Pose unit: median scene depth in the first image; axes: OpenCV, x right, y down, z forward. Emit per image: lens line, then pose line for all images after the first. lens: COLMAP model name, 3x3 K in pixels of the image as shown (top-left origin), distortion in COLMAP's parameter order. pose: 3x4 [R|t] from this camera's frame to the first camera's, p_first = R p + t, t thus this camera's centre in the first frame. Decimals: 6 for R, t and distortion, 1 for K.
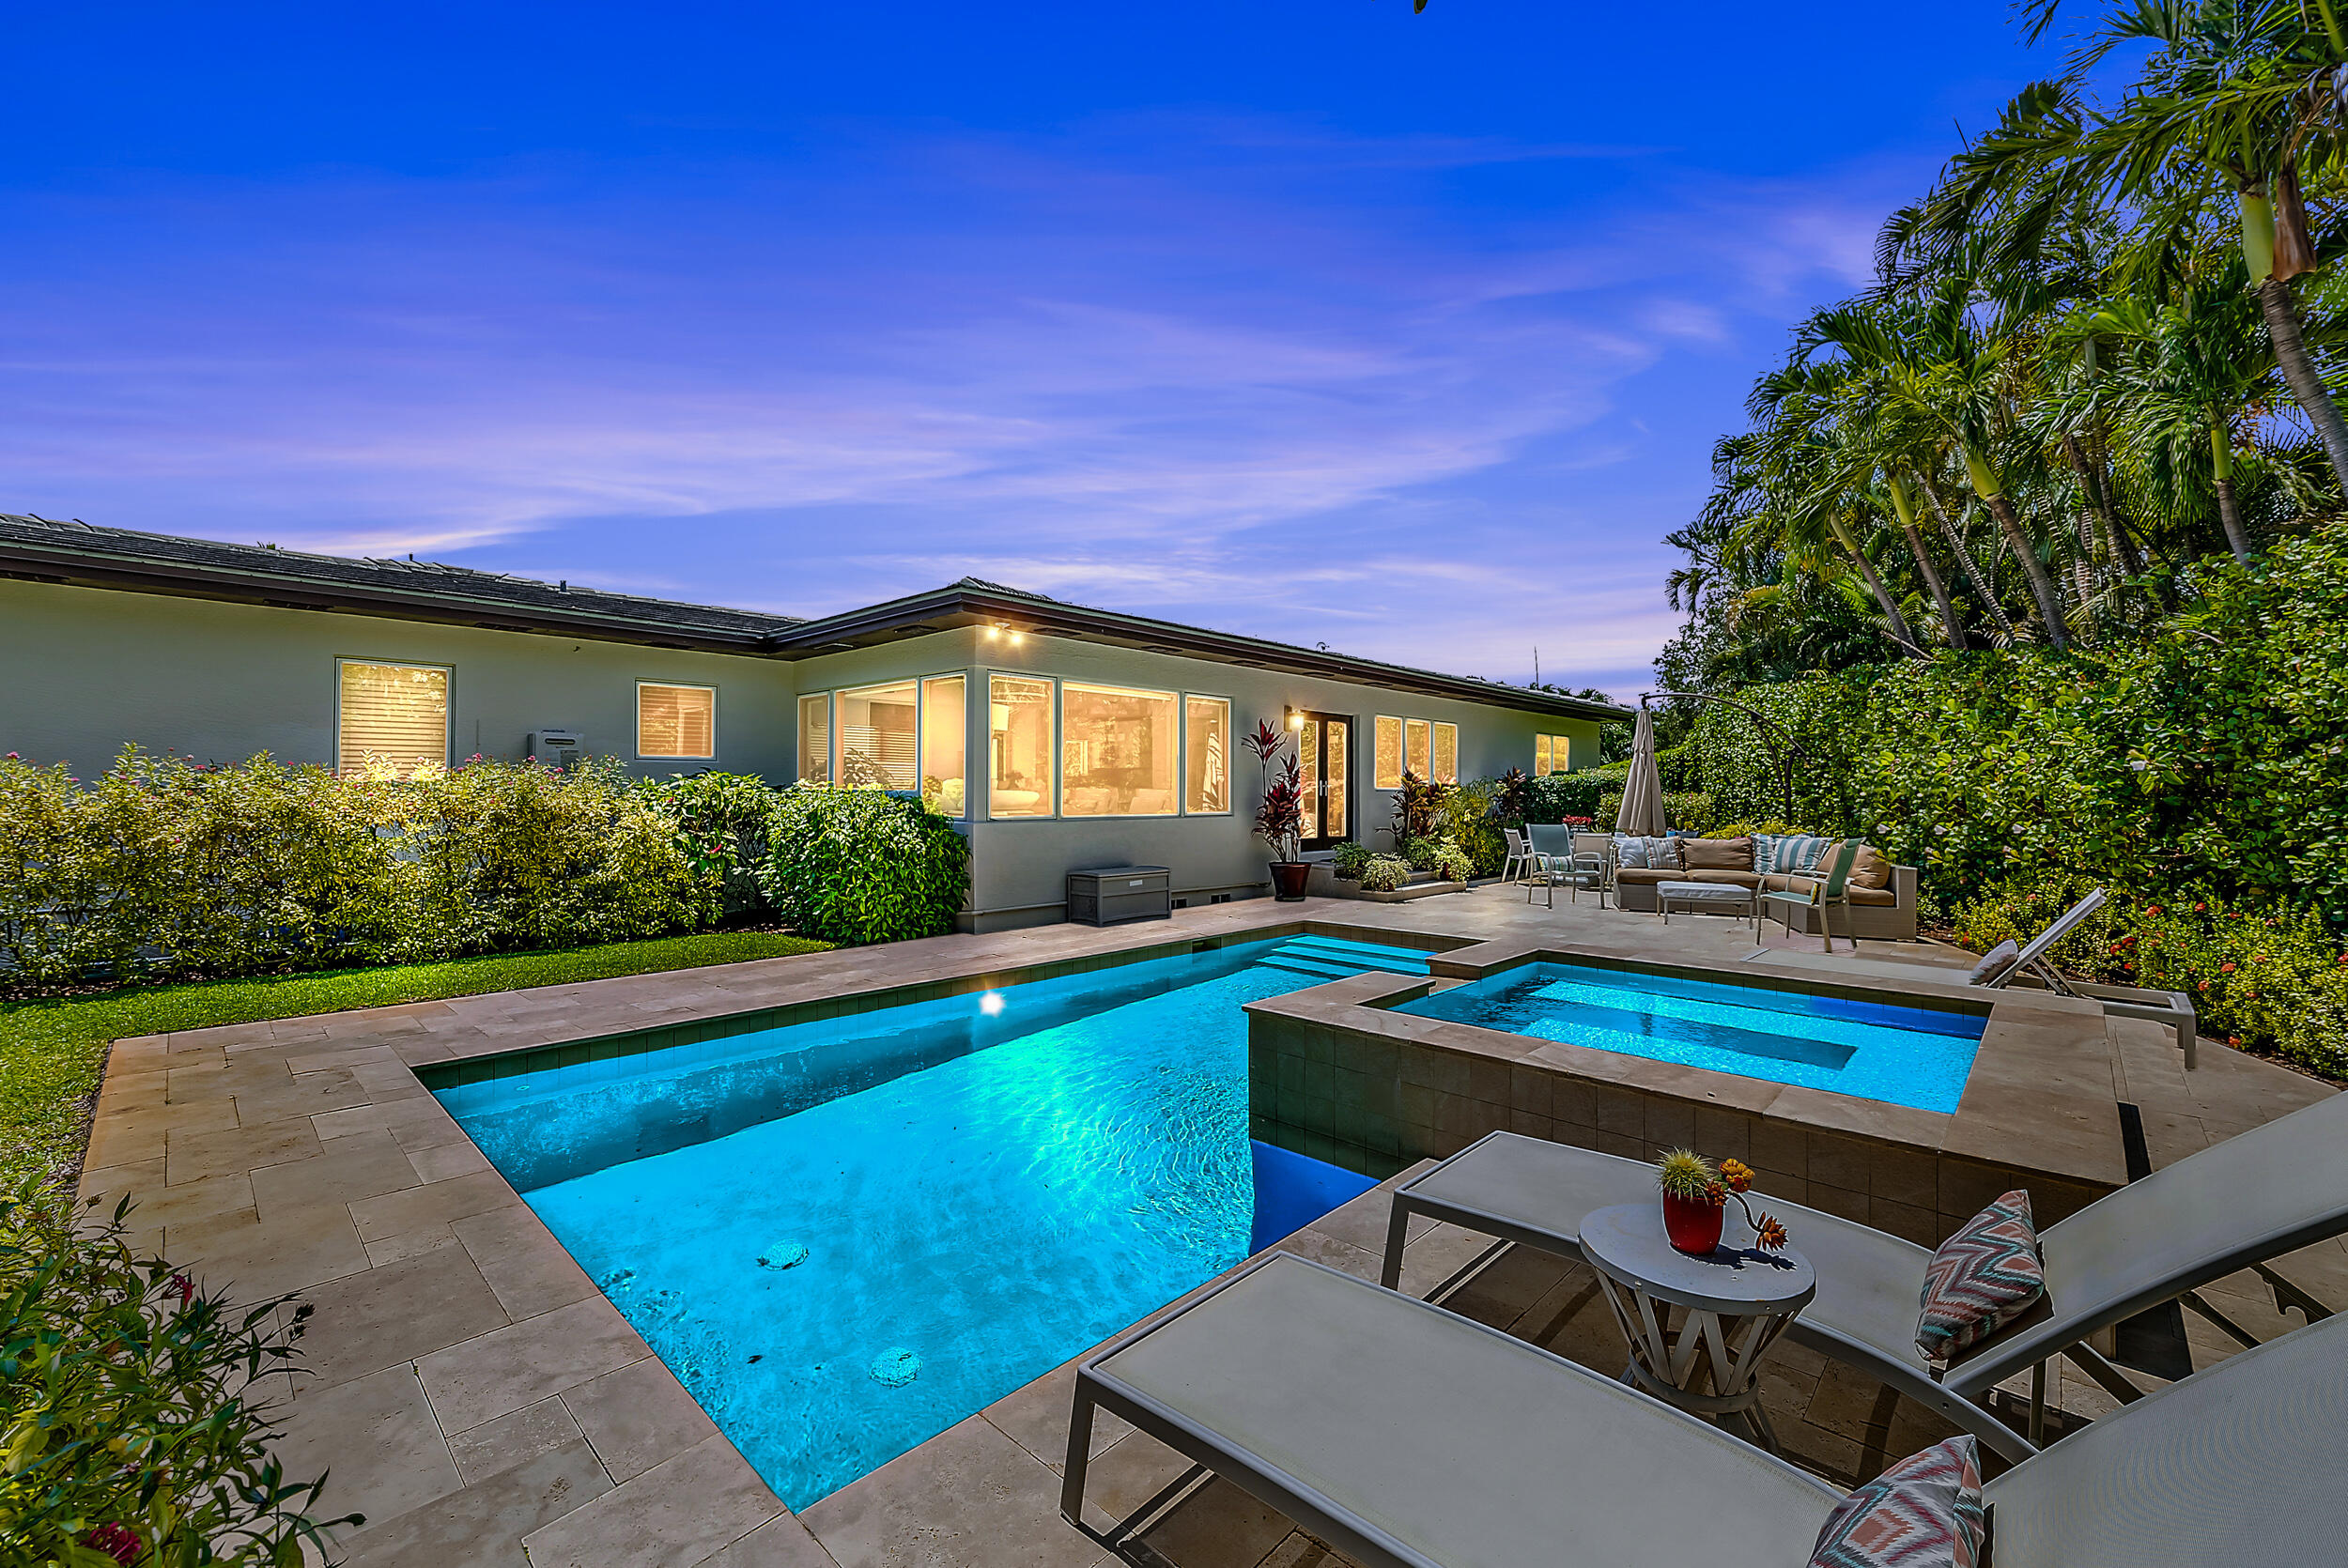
lens RADIAL K [[956.1, 0, 1174.0], [0, 956.1, 784.0], [0, 0, 1]] dist [-0.001174, 0.000418]
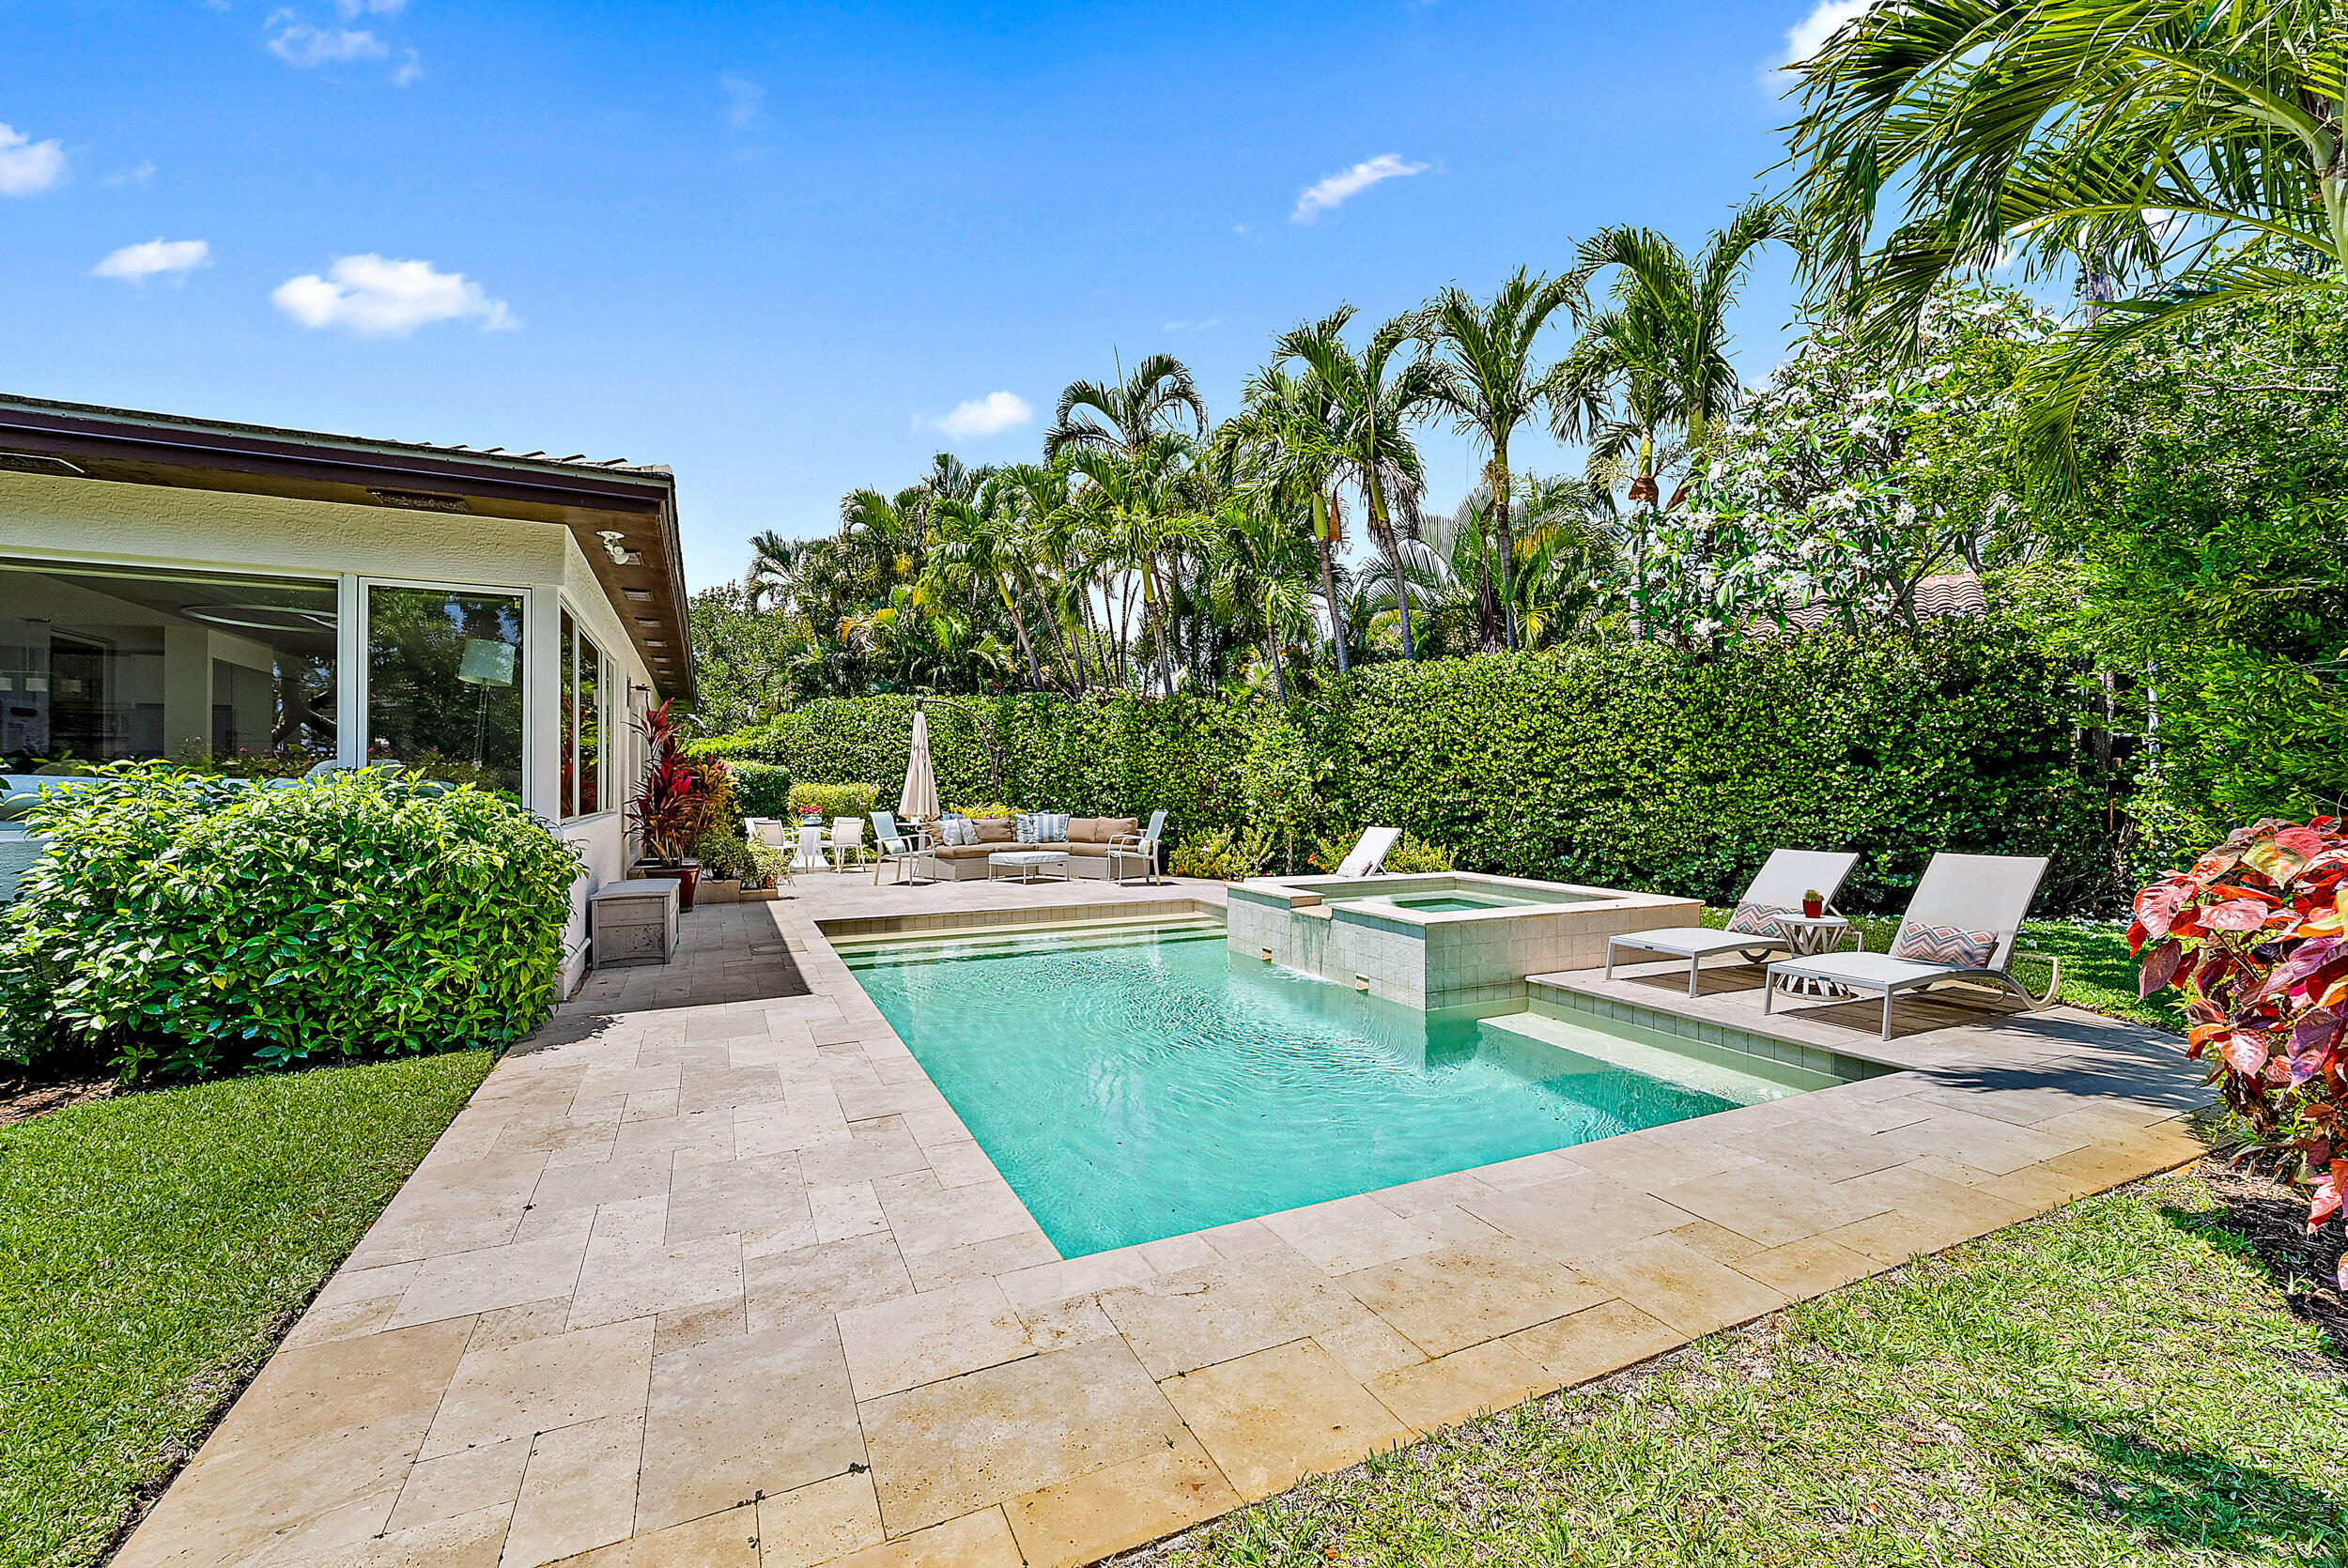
lens RADIAL K [[956.1, 0, 1174.0], [0, 956.1, 784.0], [0, 0, 1]] dist [-0.001174, 0.000418]
pose [[0.361243, -0.003083, 0.932467, -1.727054], [-0.004355, 0.999978, 0.004993, 0.010442], [-0.932461, -0.005864, 0.361222, 0.967518]]
